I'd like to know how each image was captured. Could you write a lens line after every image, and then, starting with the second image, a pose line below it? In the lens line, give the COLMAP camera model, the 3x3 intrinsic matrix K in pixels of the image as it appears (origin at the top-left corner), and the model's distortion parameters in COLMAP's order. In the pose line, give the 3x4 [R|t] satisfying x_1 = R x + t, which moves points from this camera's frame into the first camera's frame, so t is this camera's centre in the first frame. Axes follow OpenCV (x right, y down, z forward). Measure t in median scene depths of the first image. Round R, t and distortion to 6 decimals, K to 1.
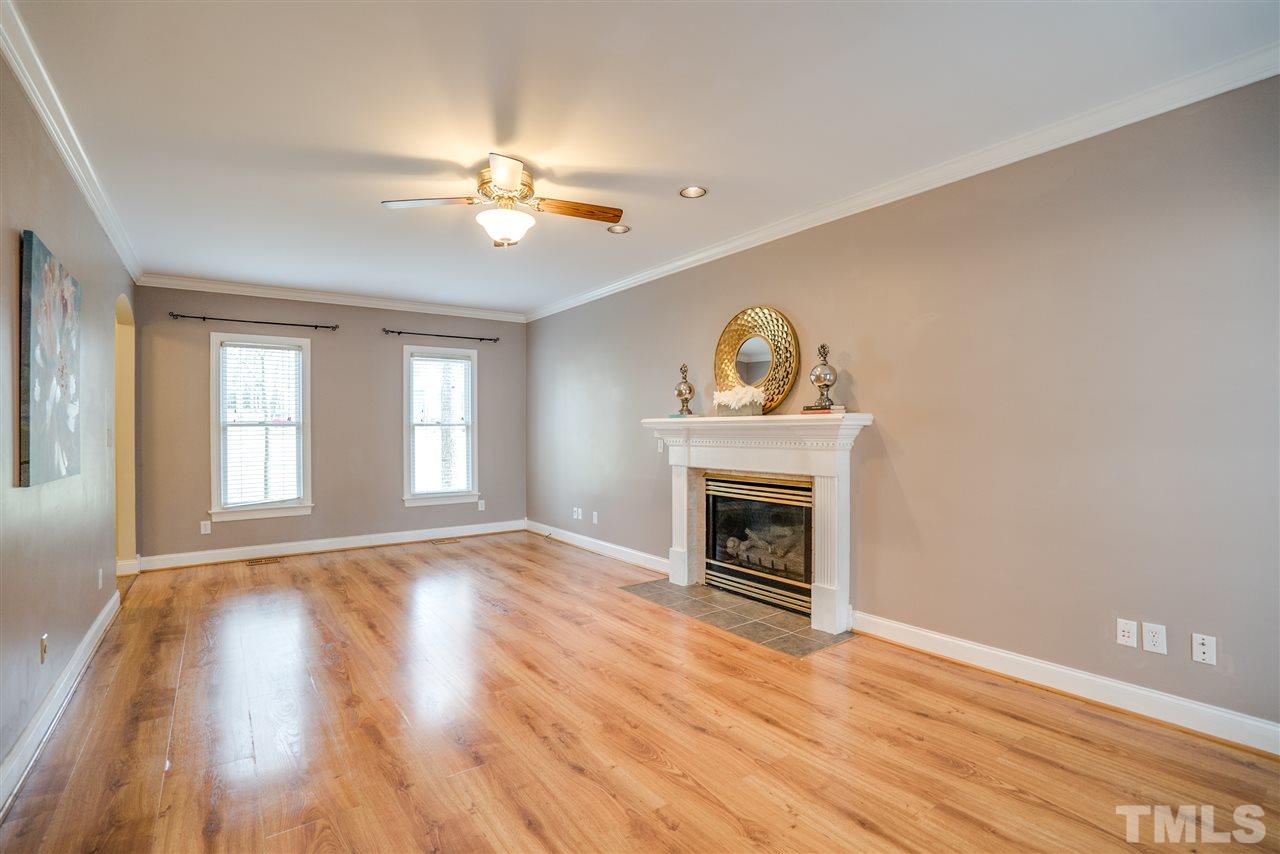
lens RADIAL K [[582.0, 0, 661.0], [0, 582.0, 423.6], [0, 0, 1]] dist [-0.030190, 0.005057]
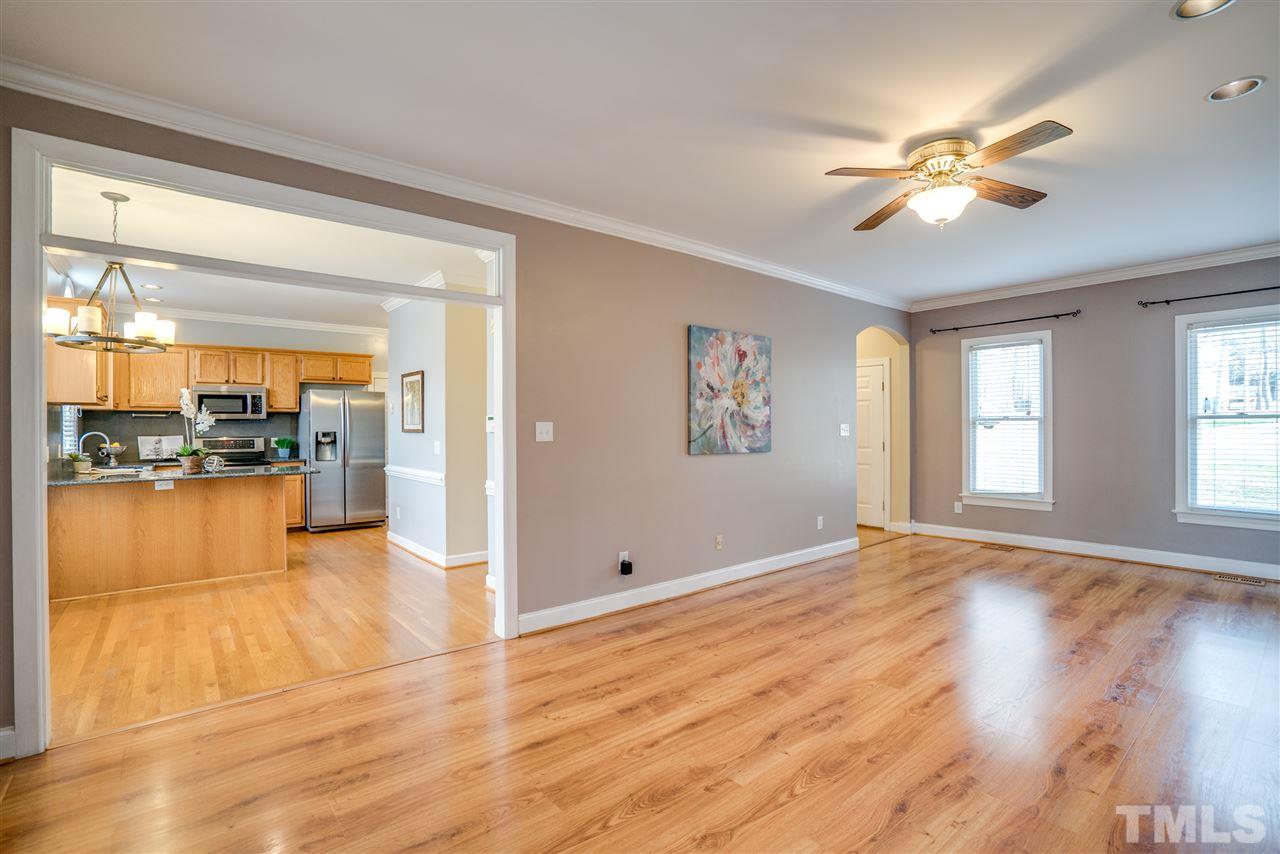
lens RADIAL K [[582.0, 0, 618.1], [0, 582.0, 429.8], [0, 0, 1]] dist [-0.030190, 0.005057]
pose [[0.056908, 0.012111, -0.998306, 0.361266], [0.012086, 0.999845, 0.012819, -0.000854], [0.998306, -0.012795, 0.056753, 0.252703]]
